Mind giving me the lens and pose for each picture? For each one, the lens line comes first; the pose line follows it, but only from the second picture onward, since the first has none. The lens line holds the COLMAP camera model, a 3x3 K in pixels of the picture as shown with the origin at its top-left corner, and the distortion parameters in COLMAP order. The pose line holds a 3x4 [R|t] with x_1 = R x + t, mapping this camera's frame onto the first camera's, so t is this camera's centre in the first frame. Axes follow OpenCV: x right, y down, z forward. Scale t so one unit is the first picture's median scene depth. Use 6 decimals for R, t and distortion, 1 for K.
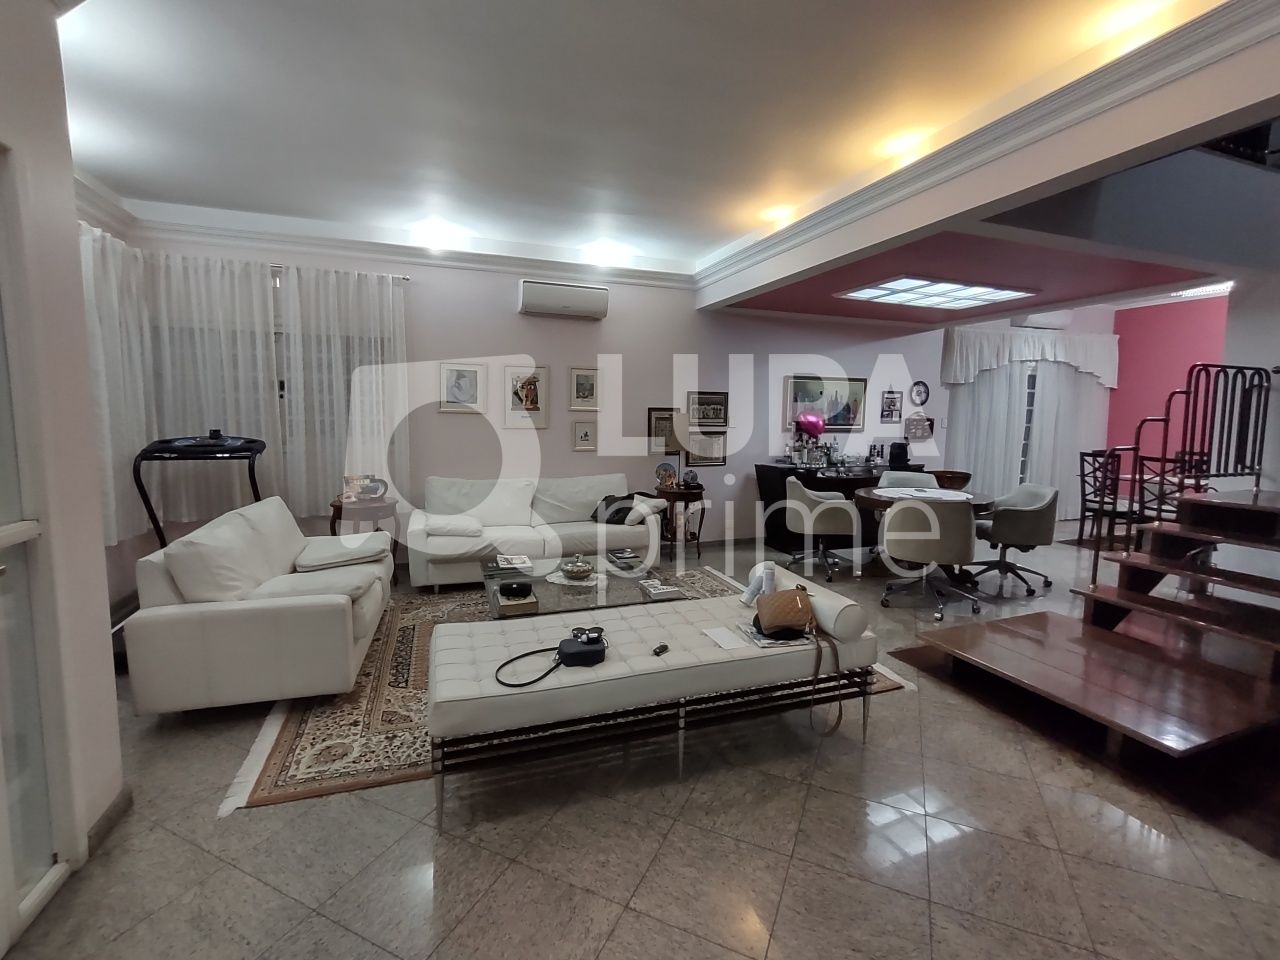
lens RADIAL K [[582.1, 0, 641.9], [0, 582.1, 473.4], [0, 0, 1]] dist [-0.005306, -0.000187]
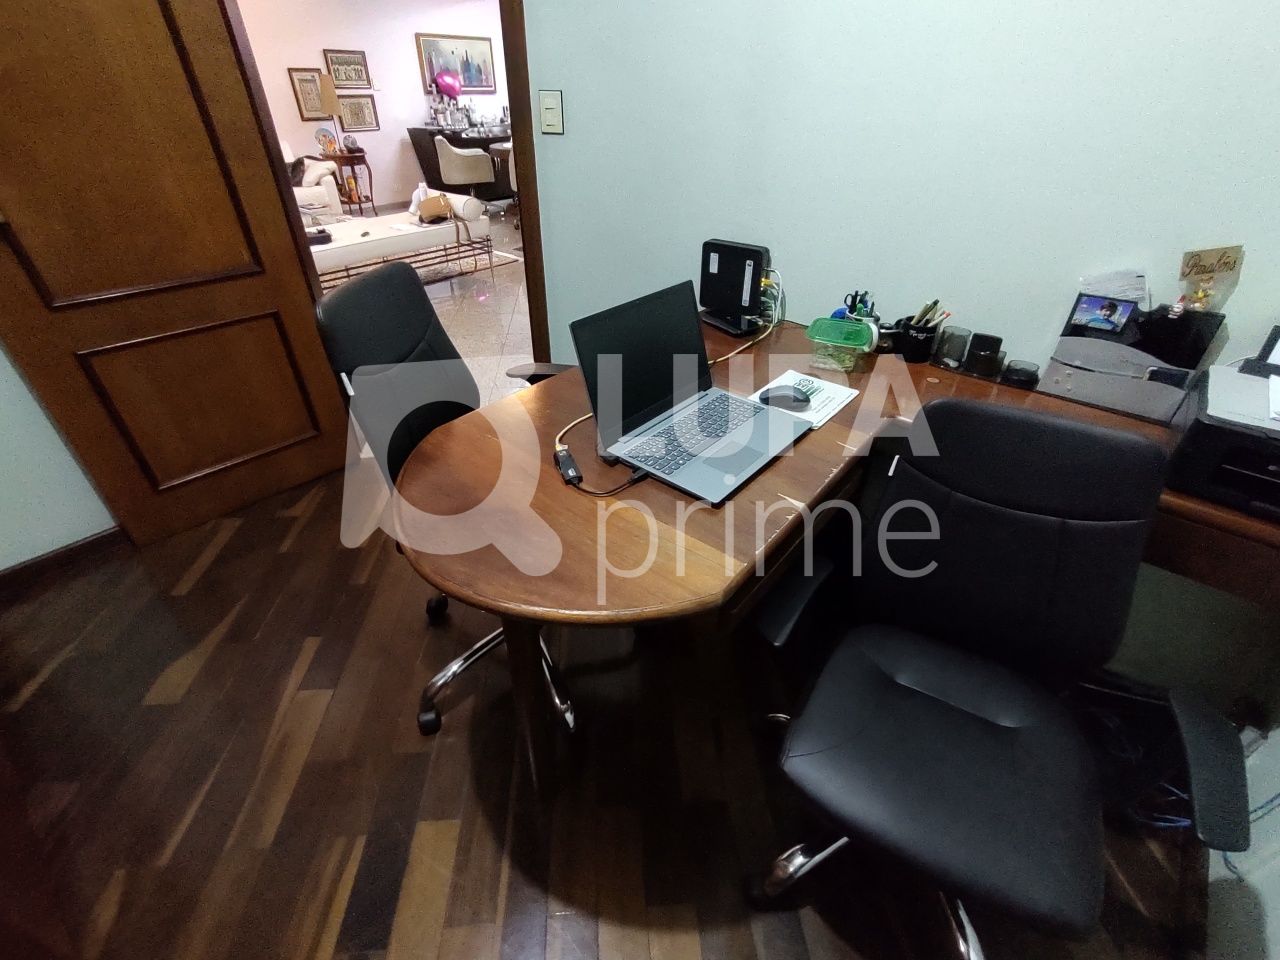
lens RADIAL K [[582.1, 0, 638.6], [0, 582.1, 472.6], [0, 0, 1]] dist [-0.005306, -0.000187]
pose [[0.872032, -0.274954, 0.404921, -0.058045], [0.050262, 0.873230, 0.484709, 0.047013], [-0.486862, -0.402329, 0.775304, -0.388410]]
